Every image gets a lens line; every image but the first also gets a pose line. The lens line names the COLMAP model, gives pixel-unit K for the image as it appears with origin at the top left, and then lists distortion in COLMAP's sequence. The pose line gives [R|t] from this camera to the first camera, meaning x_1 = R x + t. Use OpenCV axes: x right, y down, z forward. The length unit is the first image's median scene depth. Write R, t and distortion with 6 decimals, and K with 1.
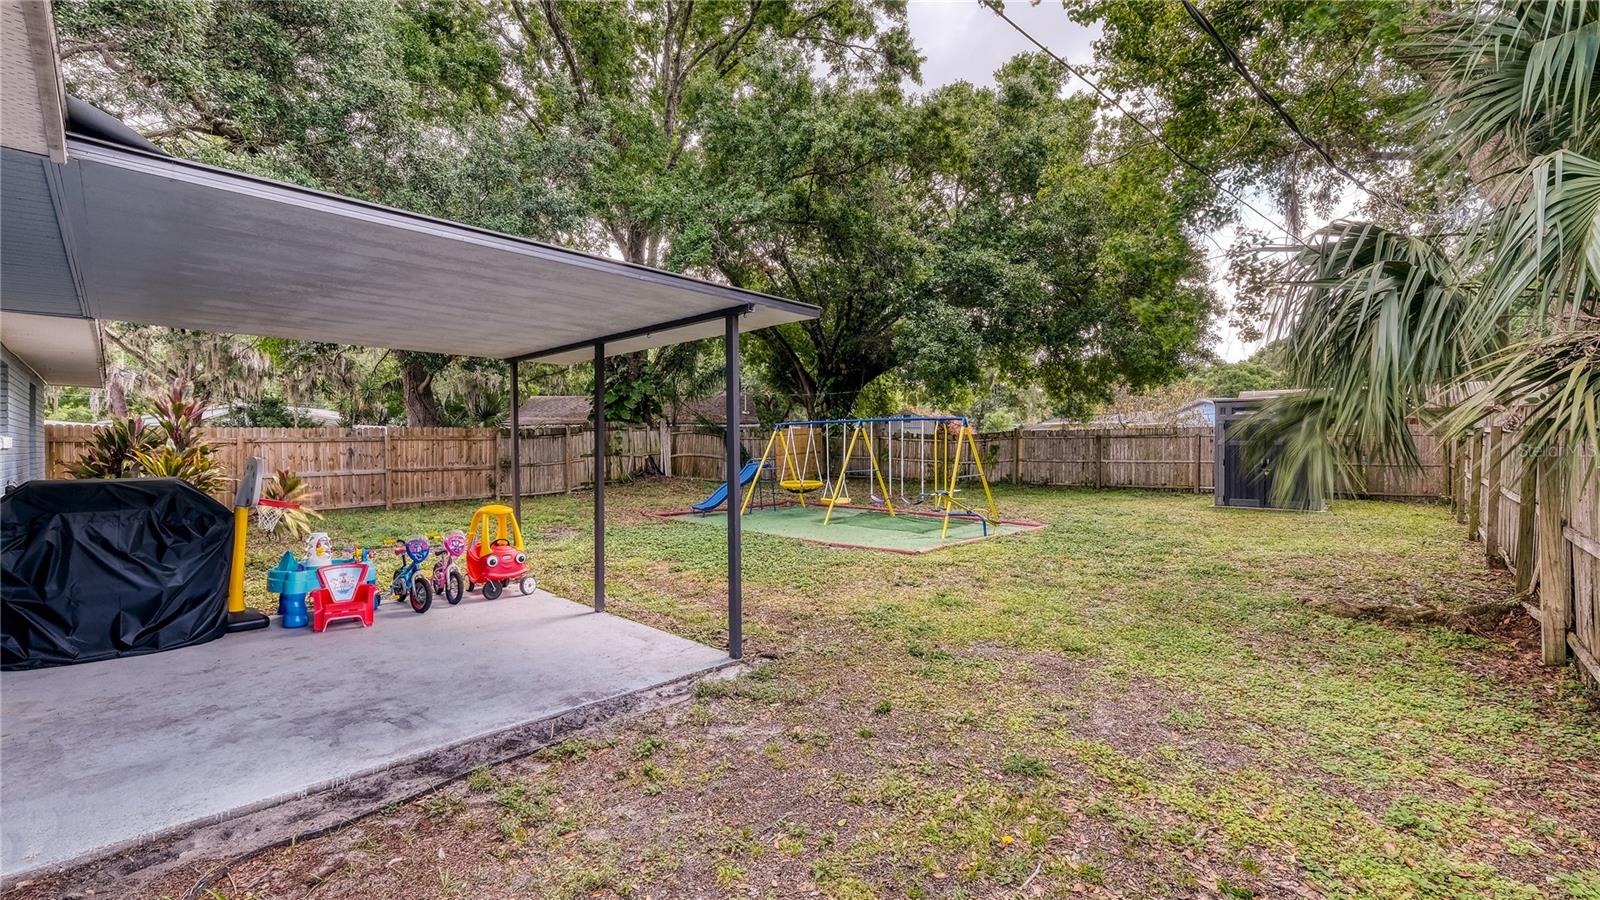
lens RADIAL K [[648.8, 0, 801.8], [0, 648.8, 445.8], [0, 0, 1]] dist [-0.000852, -0.000097]
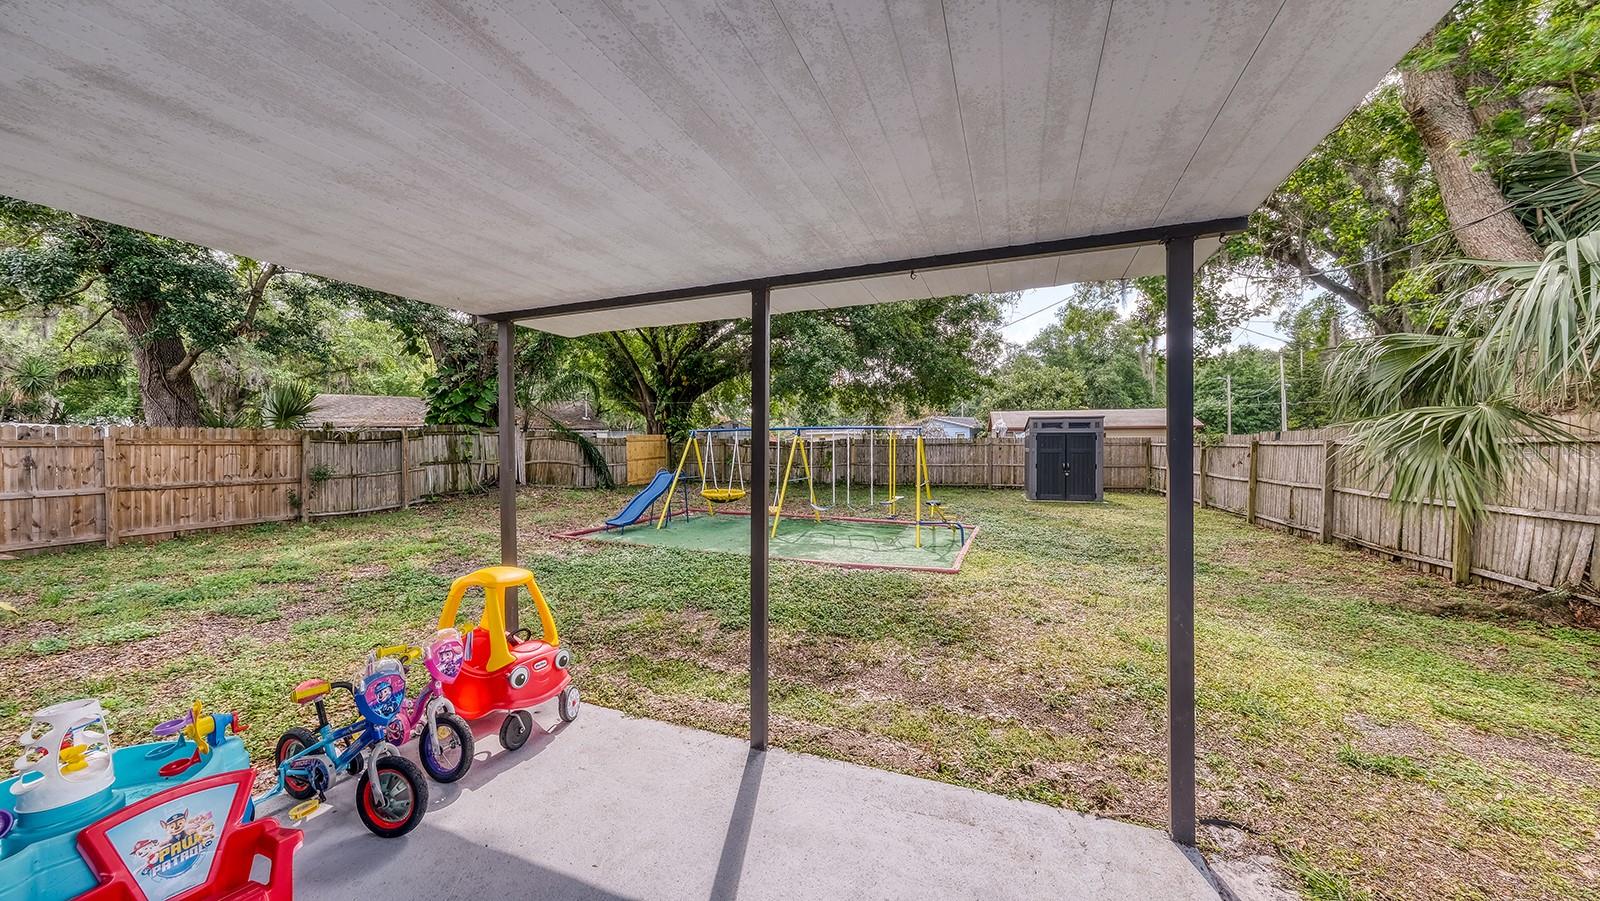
lens RADIAL K [[530.0, 0, 795.0], [0, 530.0, 447.8], [0, 0, 1]] dist [0.011132, 0.000386]
pose [[0.930982, 0.003166, 0.365052, -0.153151], [-0.001689, 0.999989, -0.004365, -0.004055], [-0.365062, 0.003447, 0.930977, 0.181241]]
